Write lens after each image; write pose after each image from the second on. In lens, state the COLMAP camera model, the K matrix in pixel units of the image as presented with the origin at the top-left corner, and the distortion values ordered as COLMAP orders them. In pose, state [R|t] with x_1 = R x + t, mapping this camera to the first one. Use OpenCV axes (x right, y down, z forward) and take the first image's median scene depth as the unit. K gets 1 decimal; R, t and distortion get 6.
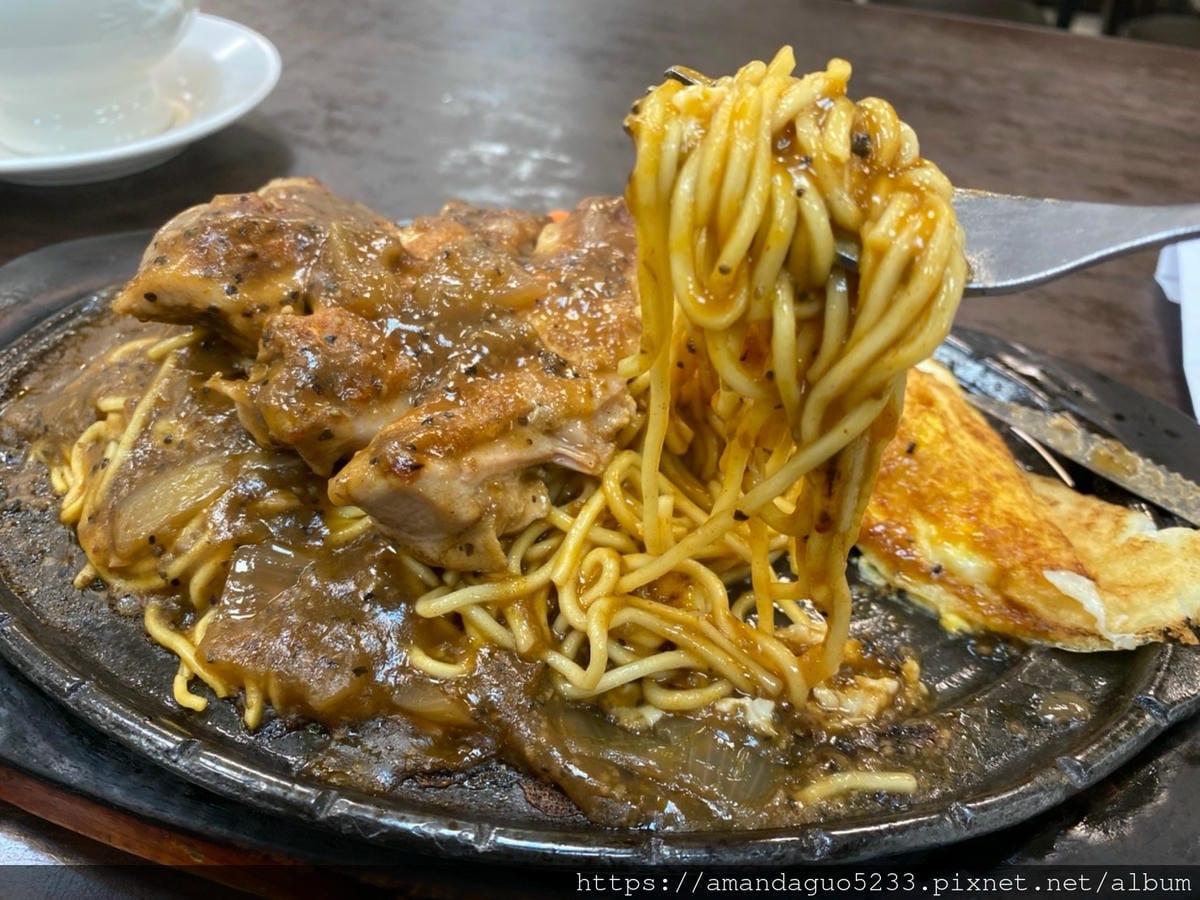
lens RADIAL K [[959.0, 0, 599.7], [0, 959.0, 427.8], [0, 0, 1]] dist [-0.036075, 0.004714]
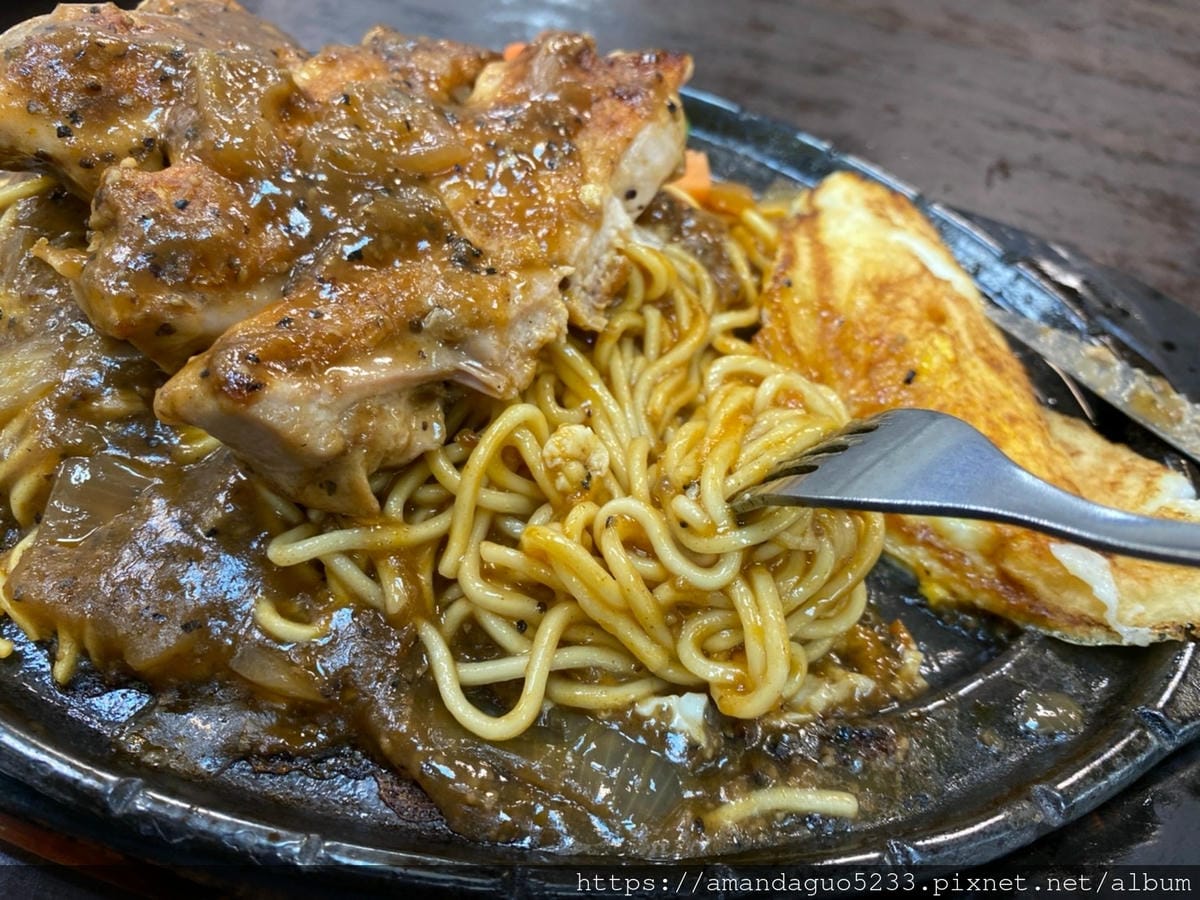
lens RADIAL K [[977.5, 0, 603.2], [0, 977.5, 419.7], [0, 0, 1]] dist [-0.038177, 0.000406]
pose [[0.997693, 0.066499, -0.013633, 0.087074], [-0.063632, 0.986117, 0.153374, -0.060342], [0.023643, -0.152153, 0.988074, 0.183481]]
